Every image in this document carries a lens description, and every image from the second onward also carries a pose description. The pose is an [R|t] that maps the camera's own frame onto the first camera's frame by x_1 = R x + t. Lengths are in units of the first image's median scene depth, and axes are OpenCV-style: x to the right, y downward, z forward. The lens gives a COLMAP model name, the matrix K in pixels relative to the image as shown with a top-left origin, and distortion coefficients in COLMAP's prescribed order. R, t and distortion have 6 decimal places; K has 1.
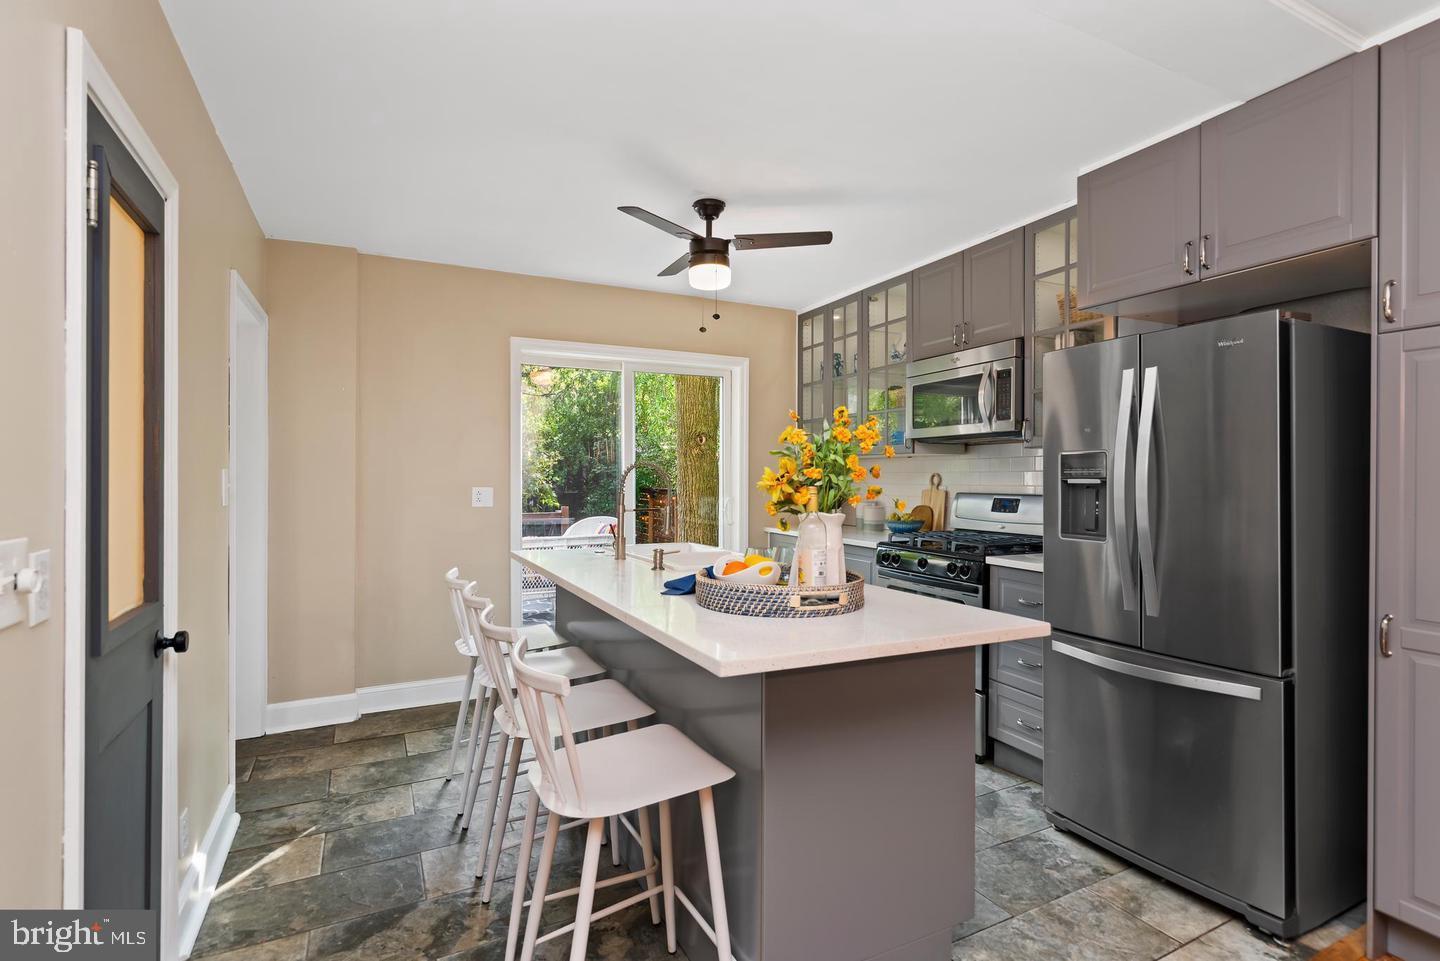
lens RADIAL K [[703.7, 0, 744.7], [0, 703.7, 478.2], [0, 0, 1]] dist [-0.002874, 0.002733]
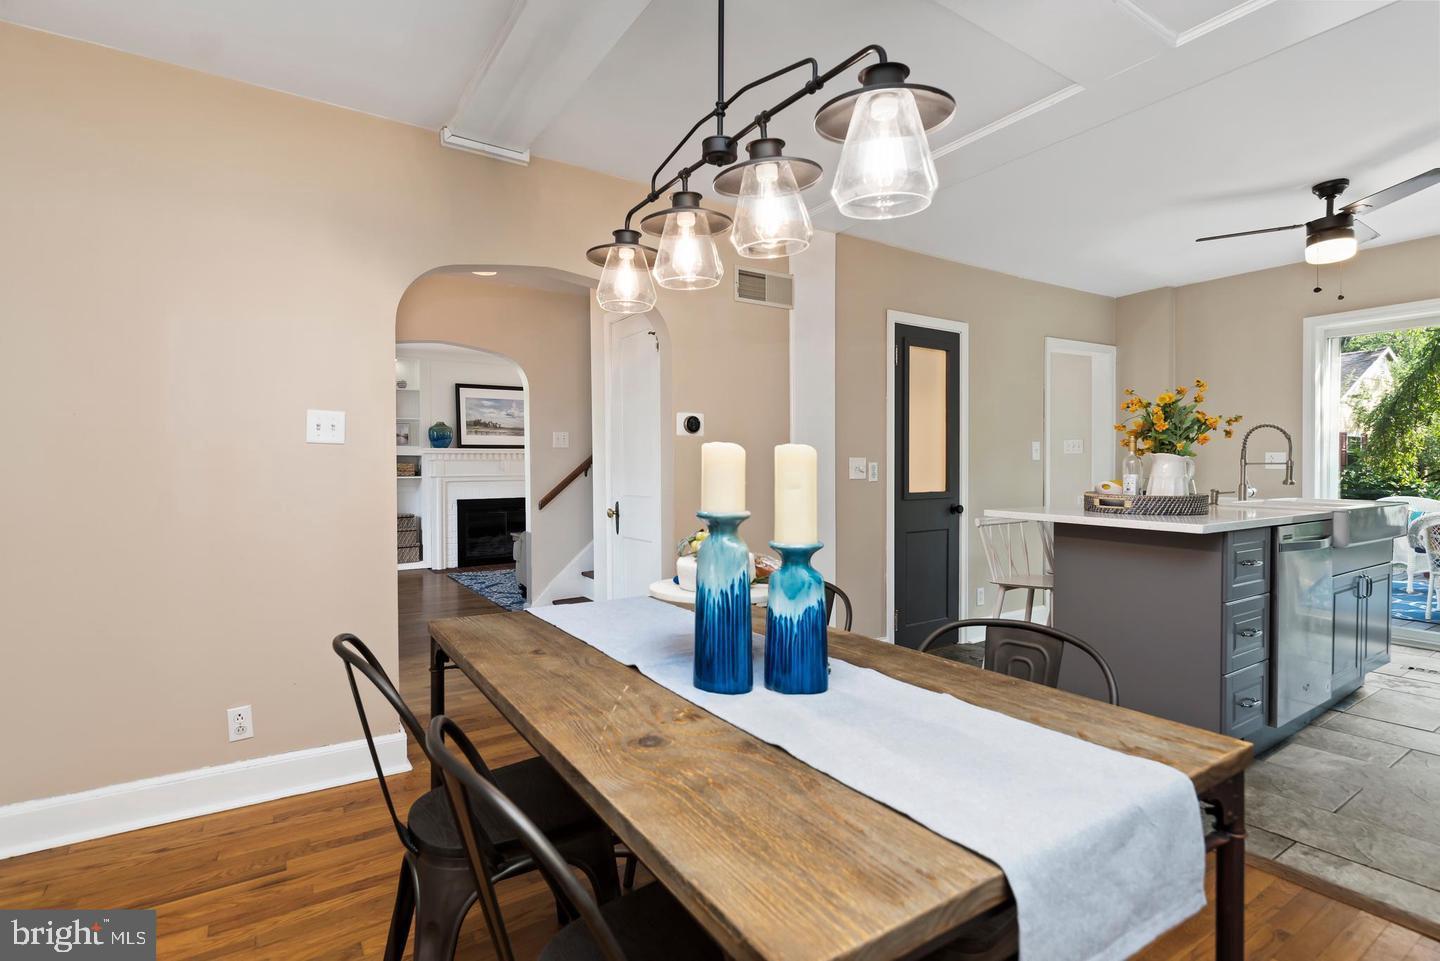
lens RADIAL K [[703.7, 0, 738.2], [0, 703.7, 476.1], [0, 0, 1]] dist [-0.002874, 0.002733]
pose [[0.070917, 0.016964, -0.997338, 1.123149], [0.000046, 0.999855, 0.017010, 0.052819], [0.997482, -0.001253, 0.070906, 0.000220]]
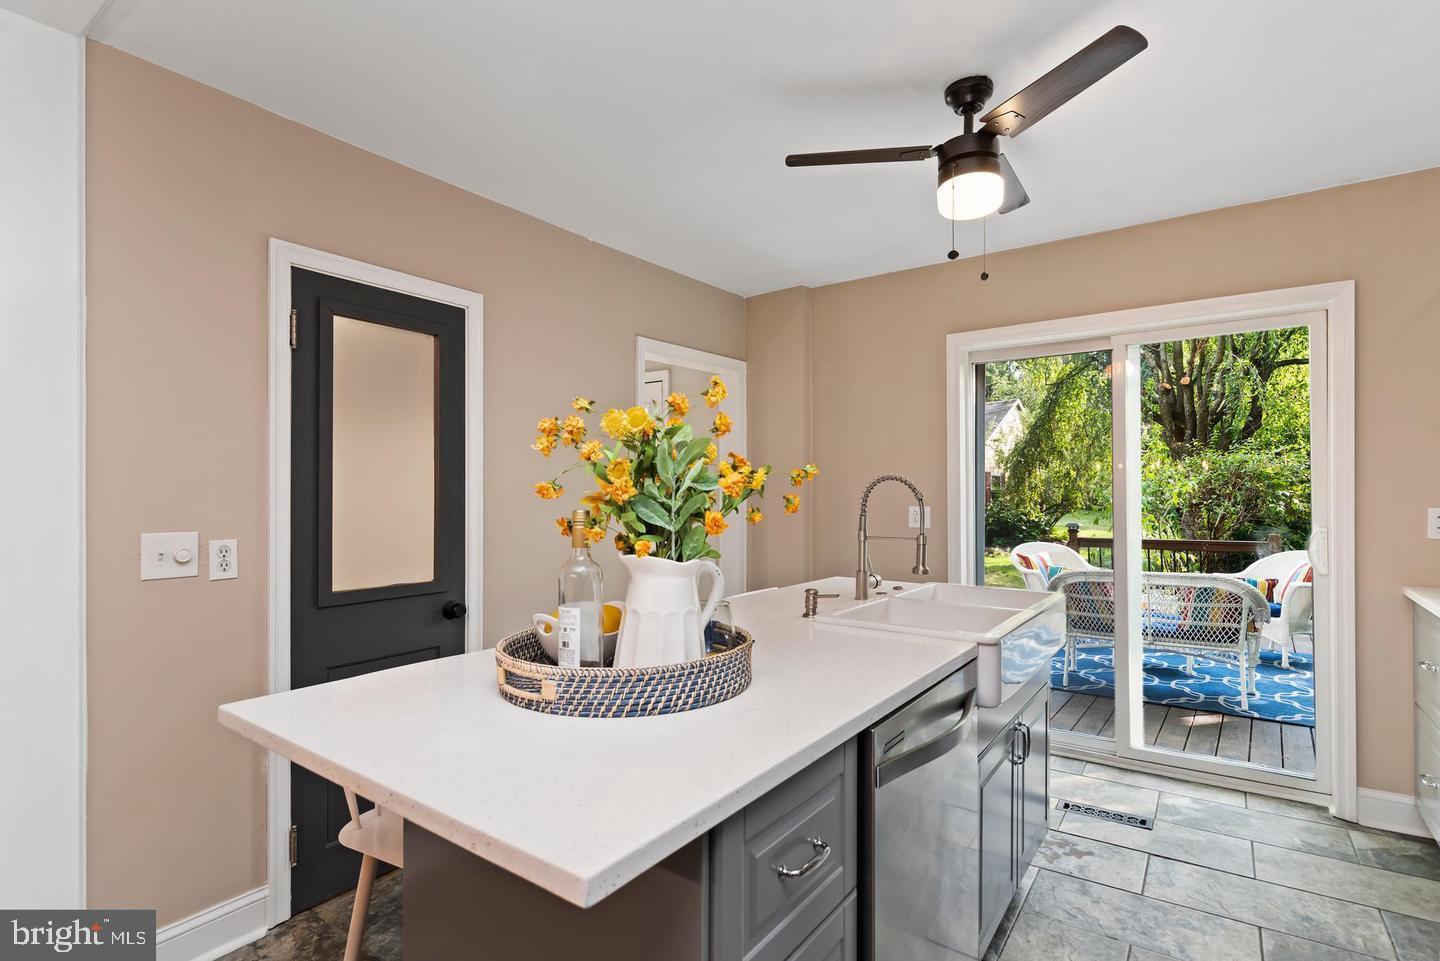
lens RADIAL K [[703.7, 0, 749.0], [0, 703.7, 492.3], [0, 0, 1]] dist [-0.002874, 0.002733]
pose [[0.438448, -0.002360, -0.898753, 0.522169], [-0.001669, 0.999993, -0.003440, -0.001433], [0.898755, 0.003008, 0.438441, 0.592671]]
